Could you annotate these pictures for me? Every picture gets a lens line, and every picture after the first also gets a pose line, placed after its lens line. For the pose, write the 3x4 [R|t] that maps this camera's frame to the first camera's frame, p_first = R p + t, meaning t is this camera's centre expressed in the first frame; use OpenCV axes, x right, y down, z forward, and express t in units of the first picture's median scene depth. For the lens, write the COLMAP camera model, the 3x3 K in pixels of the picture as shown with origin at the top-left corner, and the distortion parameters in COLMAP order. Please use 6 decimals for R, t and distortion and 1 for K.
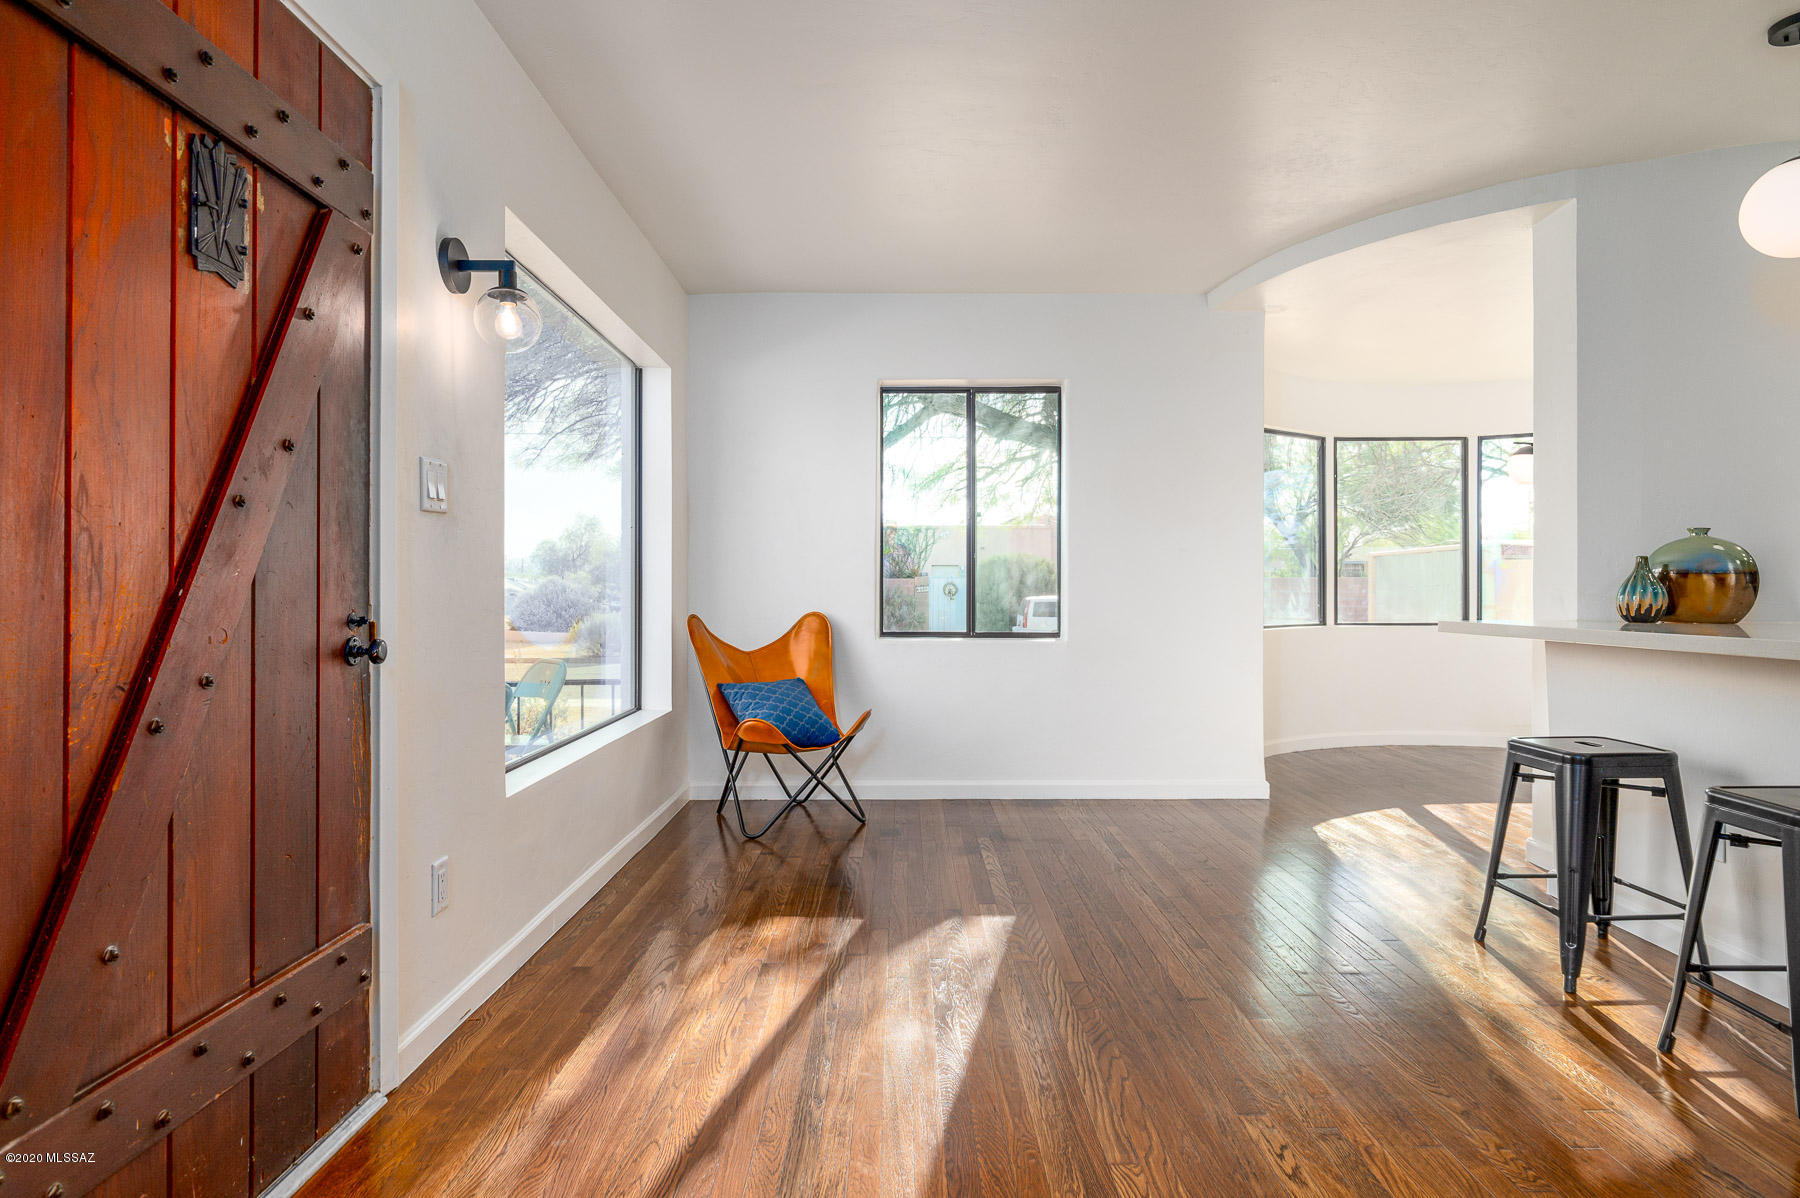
lens RADIAL K [[985.5, 0, 898.2], [0, 985.5, 593.1], [0, 0, 1]] dist [-0.007242, 0.001066]
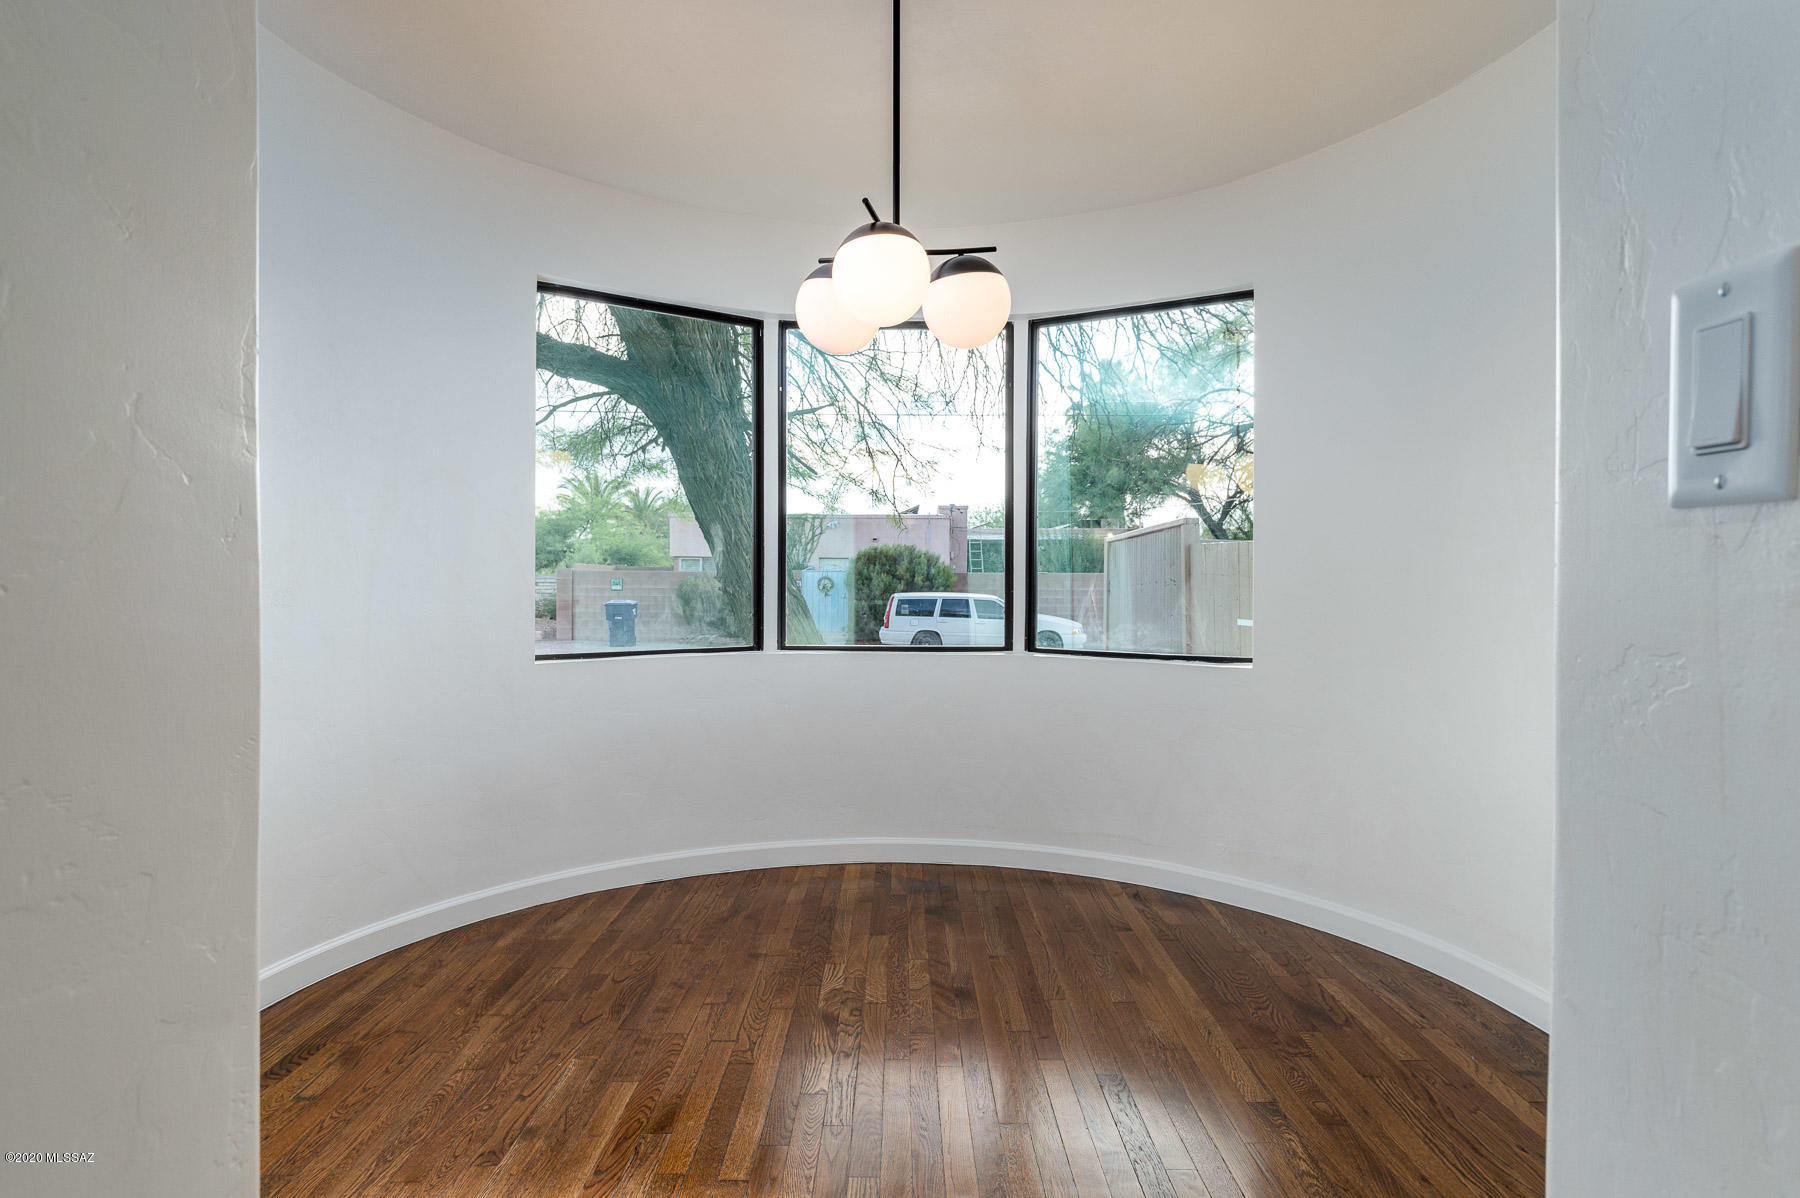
lens RADIAL K [[985.5, 0, 898.2], [0, 985.5, 593.1], [0, 0, 1]] dist [-0.007242, 0.001066]
pose [[0.999978, 0.005652, 0.003341, 1.057739], [-0.005669, 0.999970, 0.005345, -0.007301], [-0.003311, -0.005364, 0.999980, 0.883738]]
